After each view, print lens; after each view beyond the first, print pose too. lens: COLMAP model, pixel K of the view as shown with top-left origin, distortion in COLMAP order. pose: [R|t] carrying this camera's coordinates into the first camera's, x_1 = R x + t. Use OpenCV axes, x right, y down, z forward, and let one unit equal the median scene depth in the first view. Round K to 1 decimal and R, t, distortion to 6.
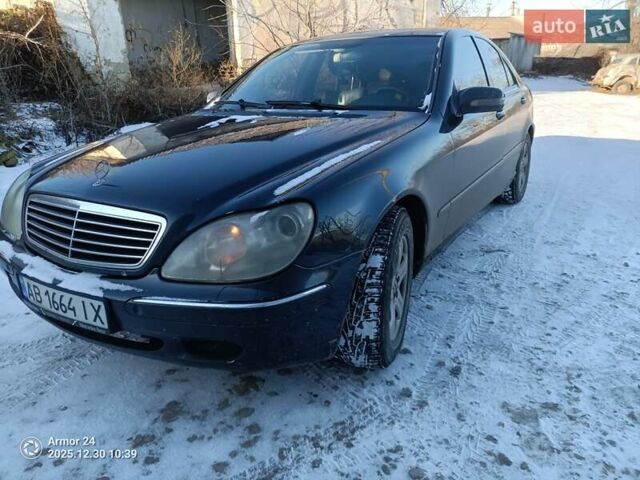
lens RADIAL K [[459.0, 0, 319.5], [0, 459.0, 240.0], [0, 0, 1]] dist [0.007081, 0.002530]
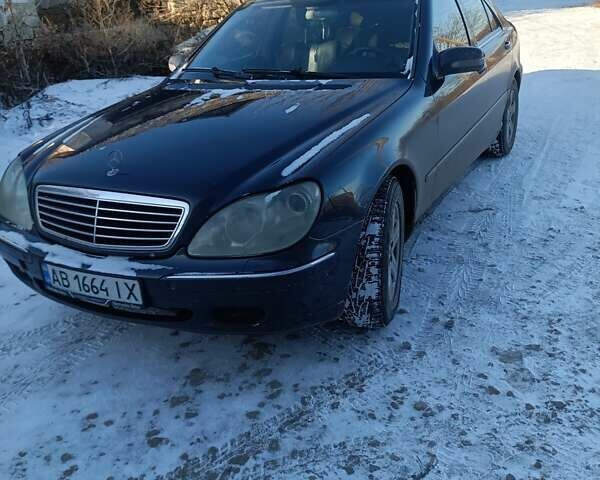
lens RADIAL K [[575.6, 0, 300.3], [0, 575.6, 240.3], [0, 0, 1]] dist [0.003307, 0.000000]
pose [[0.996917, -0.064453, 0.044754, -0.112859], [0.061464, 0.995975, 0.065243, -0.026995], [-0.048779, -0.062291, 0.996865, -0.360402]]
